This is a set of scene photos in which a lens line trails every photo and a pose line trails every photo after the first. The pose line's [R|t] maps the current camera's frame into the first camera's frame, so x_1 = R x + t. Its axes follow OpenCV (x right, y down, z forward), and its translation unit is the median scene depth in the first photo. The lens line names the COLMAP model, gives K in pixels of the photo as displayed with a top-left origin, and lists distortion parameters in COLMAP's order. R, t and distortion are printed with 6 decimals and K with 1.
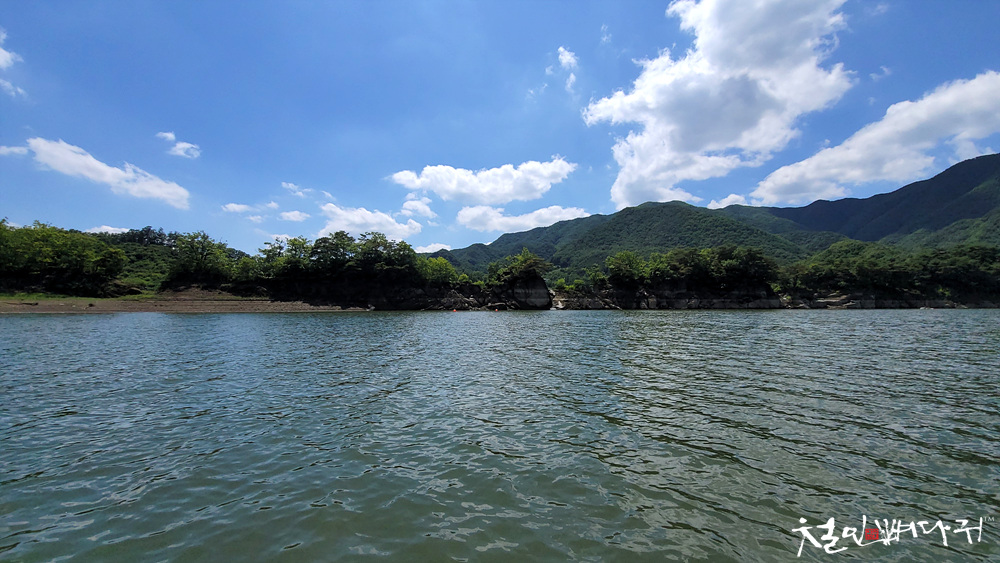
lens RADIAL K [[399.5, 0, 500.0], [0, 399.5, 281.5], [0, 0, 1]] dist [-0.003137, -0.000607]
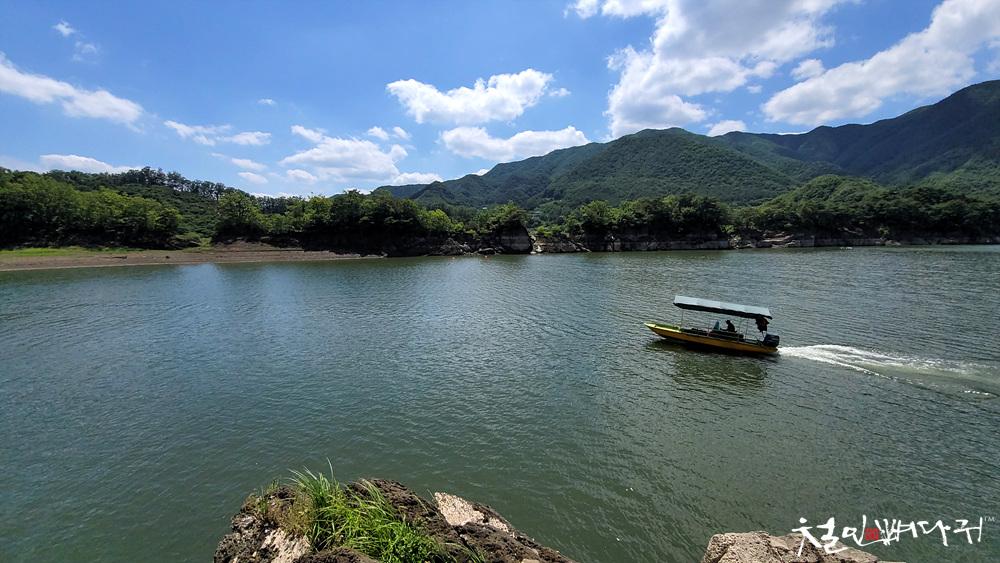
lens RADIAL K [[399.5, 0, 500.0], [0, 399.5, 281.5], [0, 0, 1]] dist [-0.003137, -0.000607]
pose [[0.999889, -0.009895, 0.011101, 0.016236], [0.007840, 0.985087, 0.171878, -0.047700], [-0.012636, -0.171772, 0.985056, -0.181118]]
